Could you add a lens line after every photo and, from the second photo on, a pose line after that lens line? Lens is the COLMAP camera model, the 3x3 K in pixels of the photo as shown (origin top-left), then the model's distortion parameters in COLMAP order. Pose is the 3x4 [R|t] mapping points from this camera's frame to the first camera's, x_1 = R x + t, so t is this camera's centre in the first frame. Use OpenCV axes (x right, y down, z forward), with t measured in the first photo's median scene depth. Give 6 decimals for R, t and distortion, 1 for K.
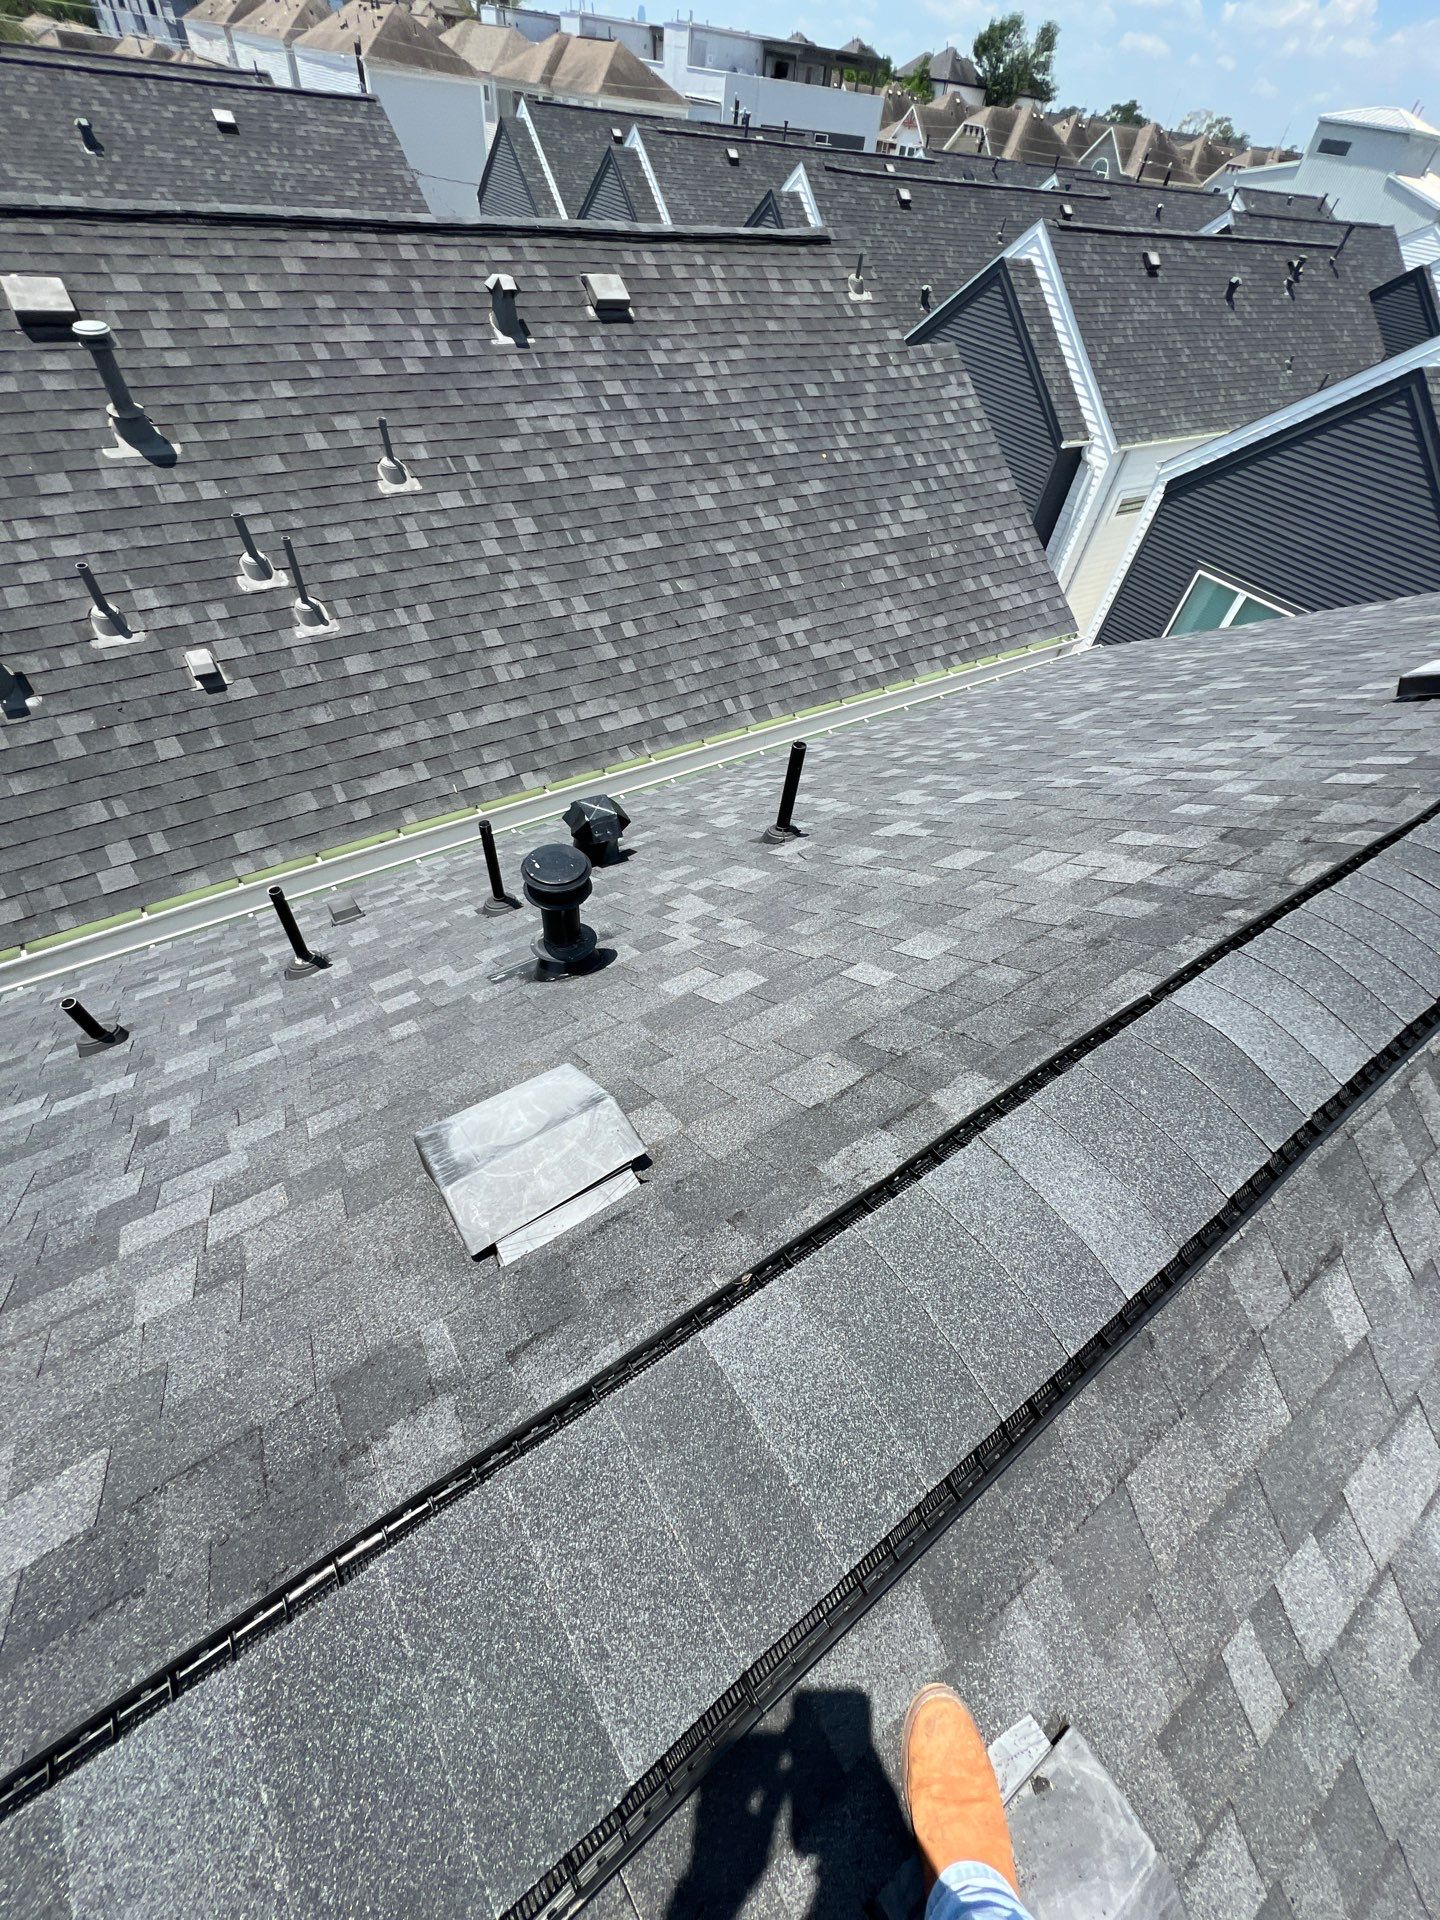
lens RADIAL K [[773.5, 0, 723.7], [0, 773.5, 957.6], [0, 0, 1]] dist [-0.008418, 0.003003]
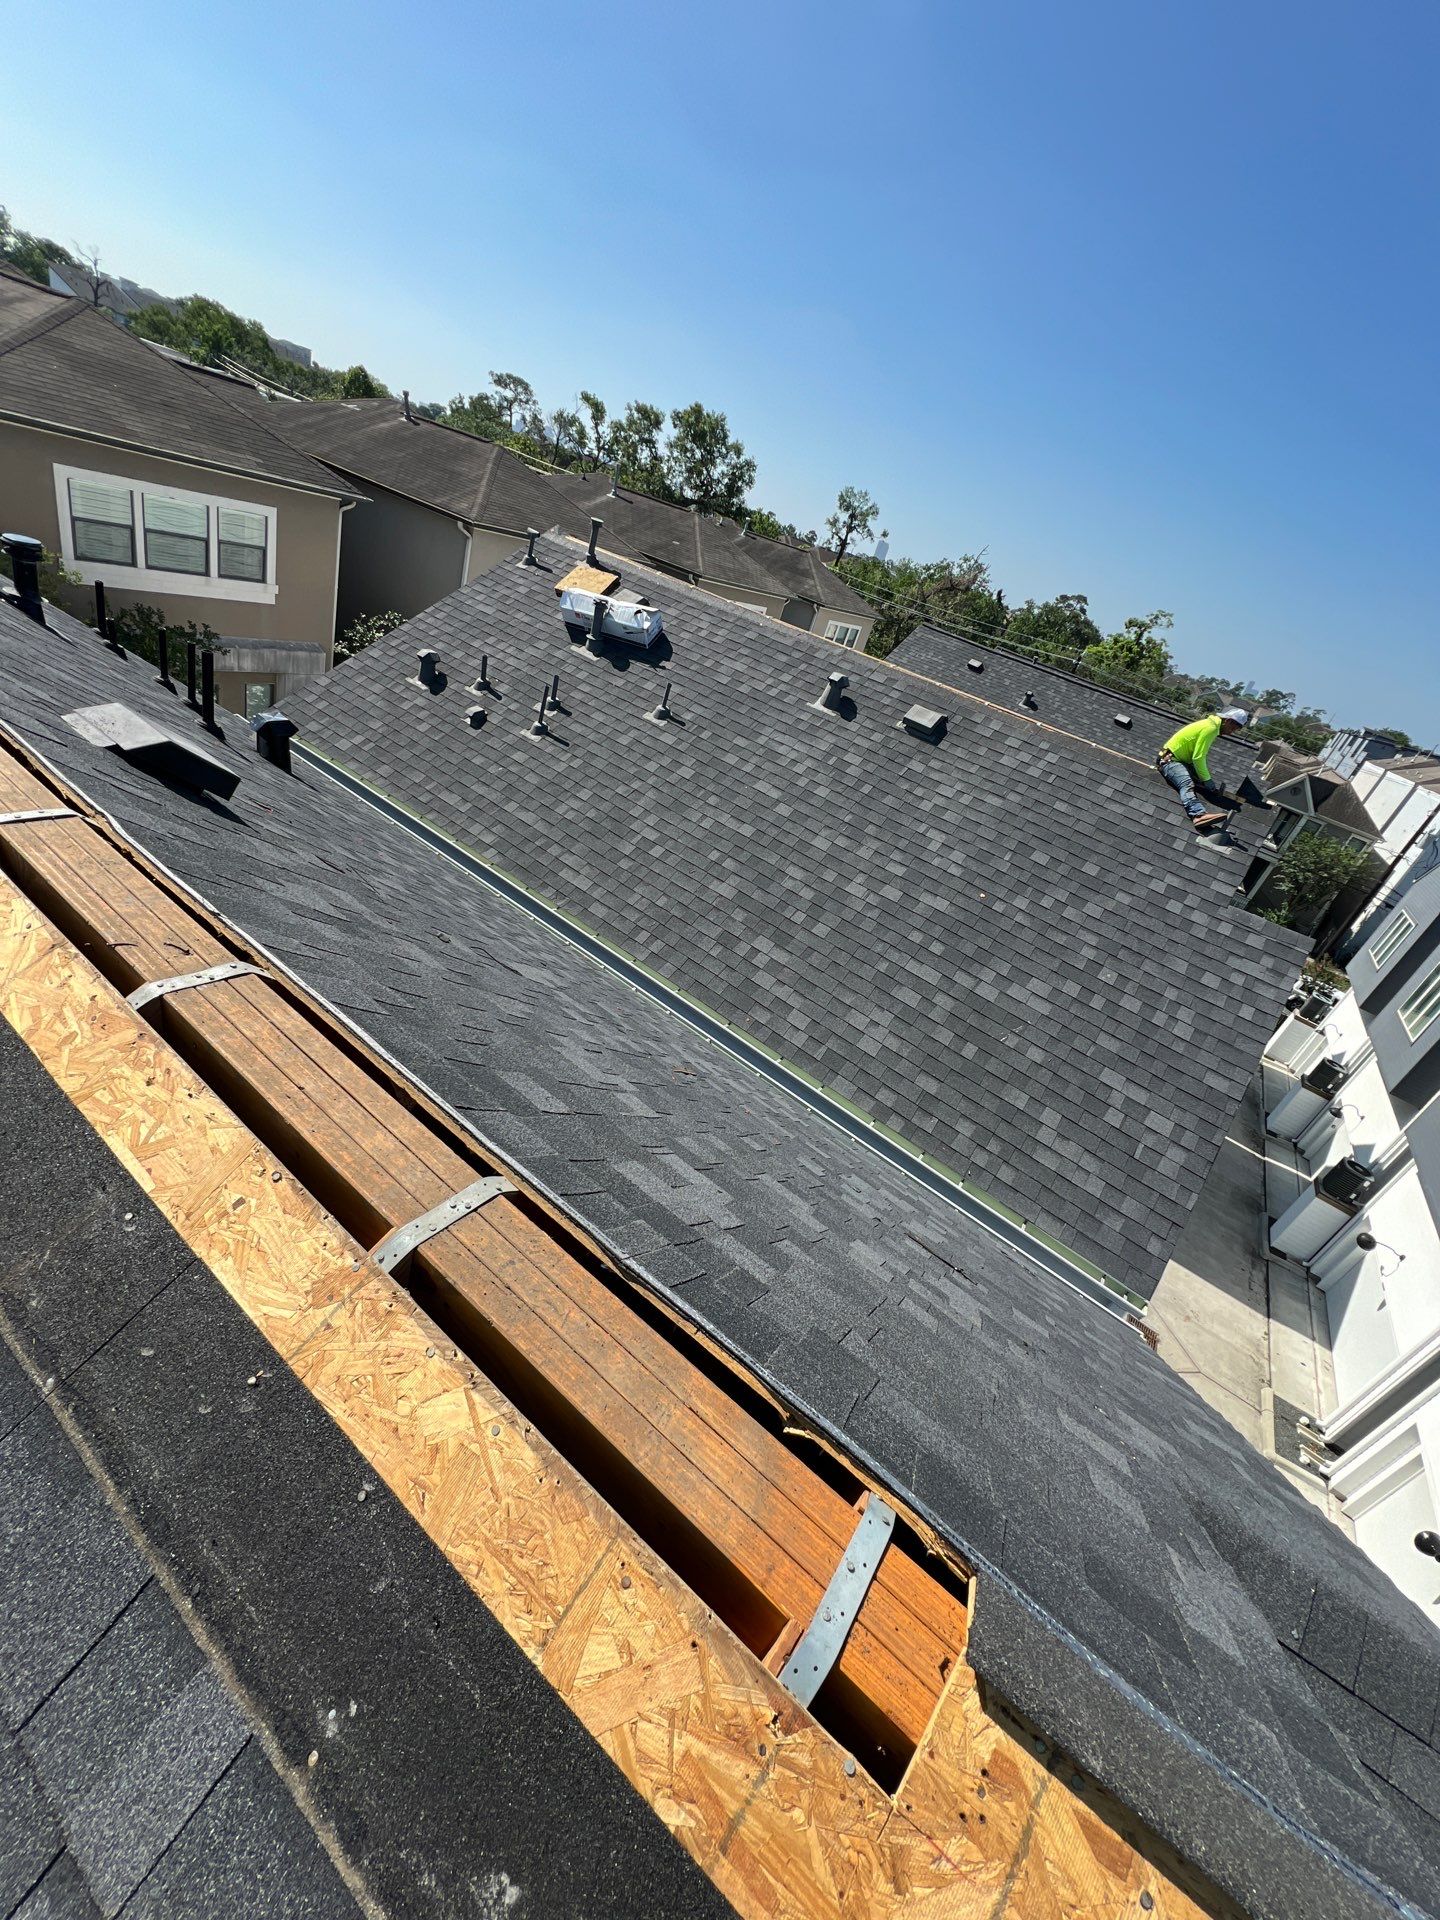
lens RADIAL K [[767.1, 0, 723.7], [0, 767.1, 959.2], [0, 0, 1]] dist [-0.002917, 0.000053]
pose [[0.367657, 0.464116, -0.805869, 0.852083], [-0.841802, 0.534367, -0.076298, -0.304050], [0.395218, 0.706433, 0.587158, 0.427627]]
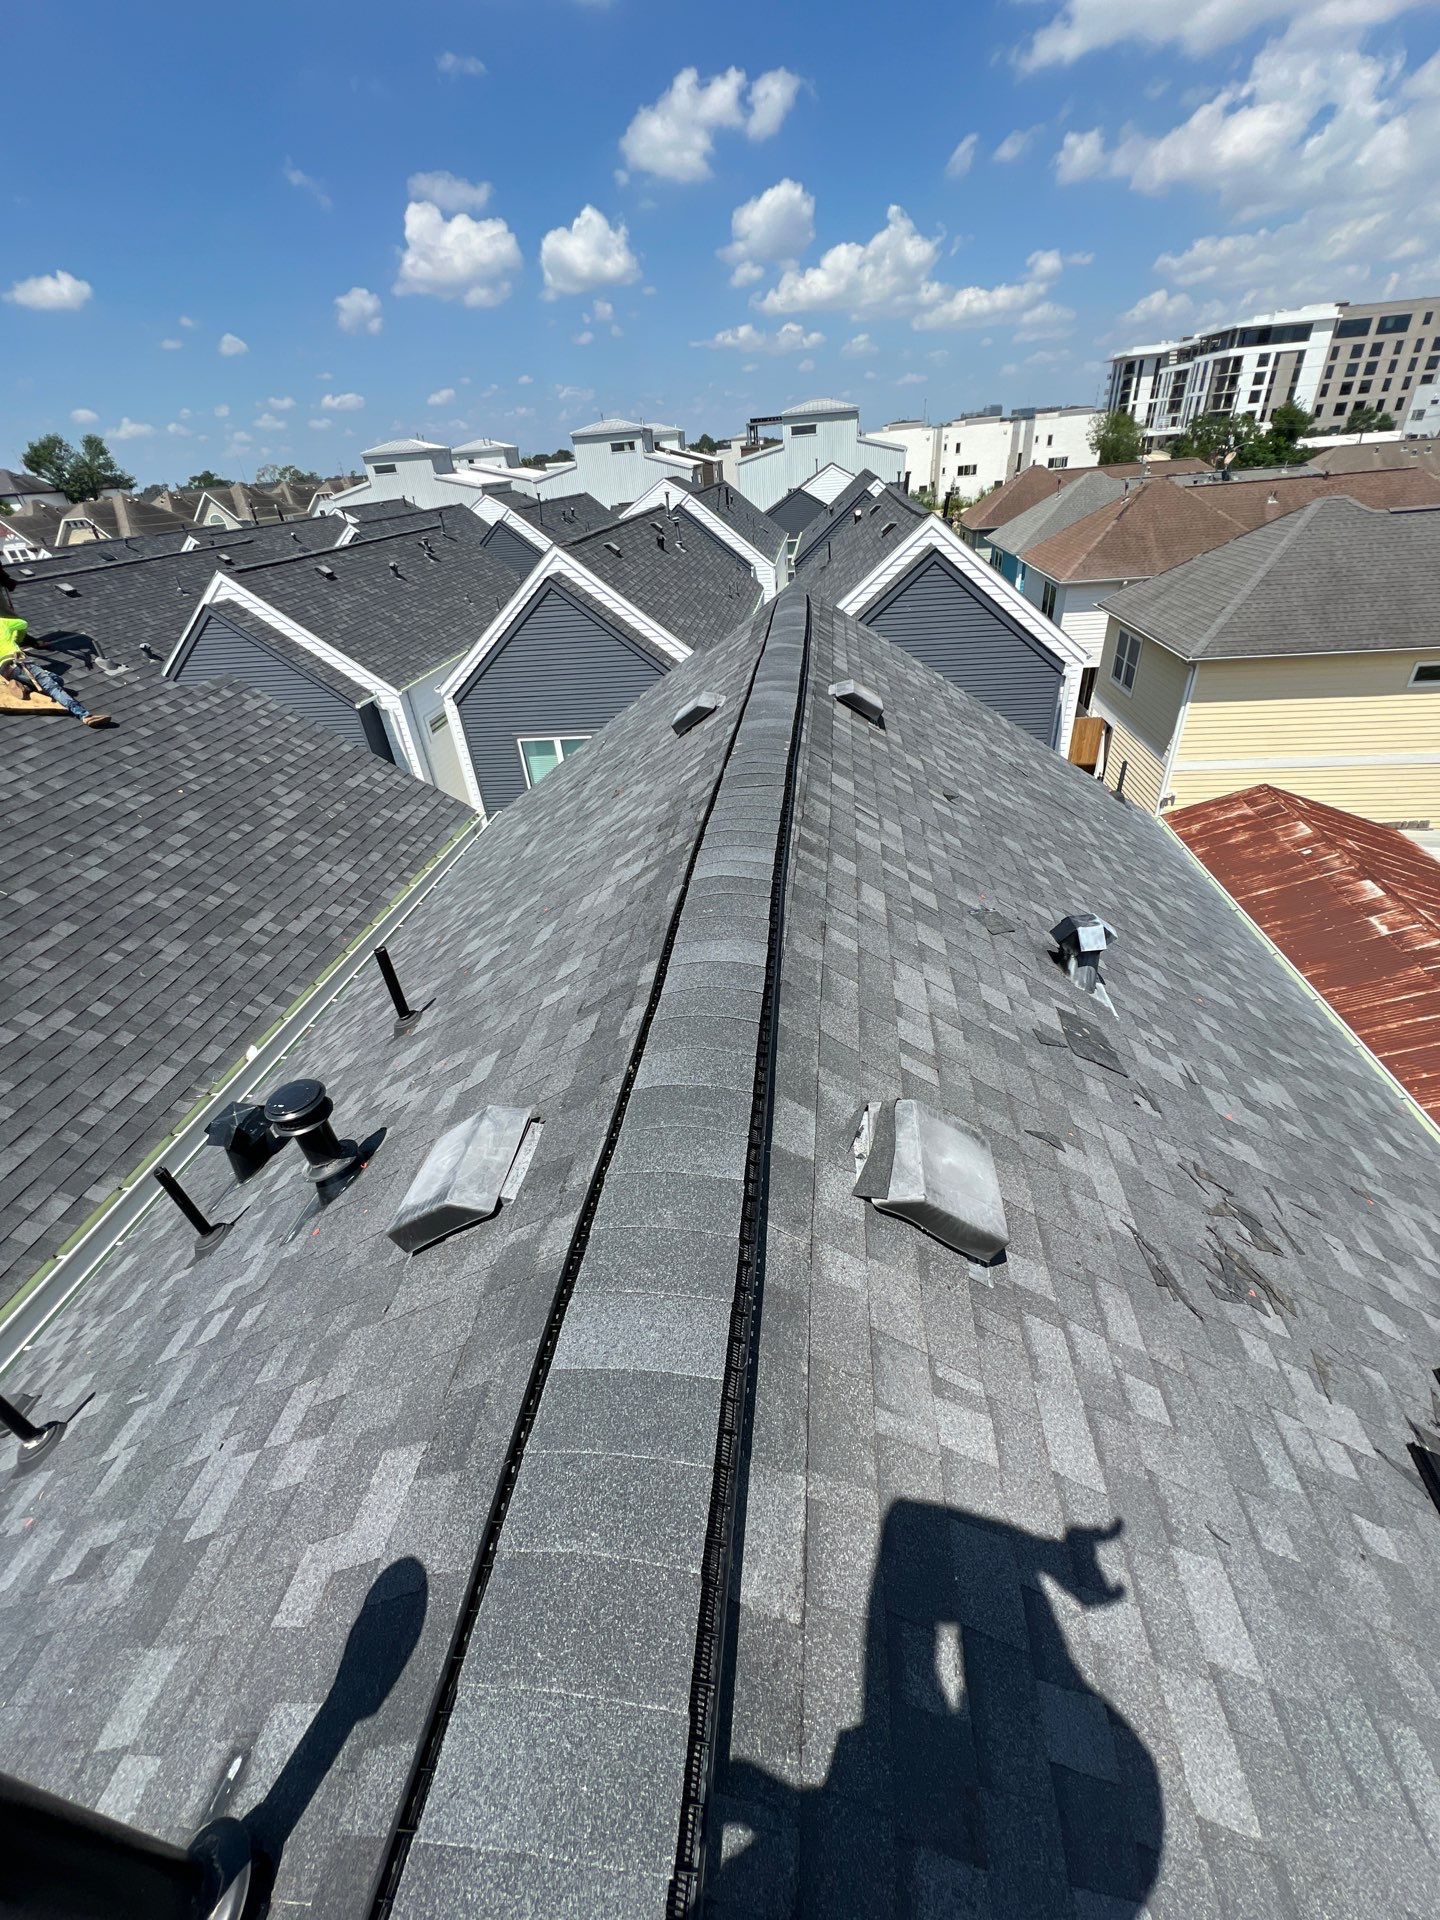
lens RADIAL K [[770.2, 0, 723.8], [0, 770.2, 957.5], [0, 0, 1]] dist [-0.003904, 0.001128]
pose [[0.638810, -0.542051, 0.545988, -0.104500], [0.663122, 0.747762, -0.033488, 0.064741], [-0.390117, 0.383449, 0.837124, -0.111472]]
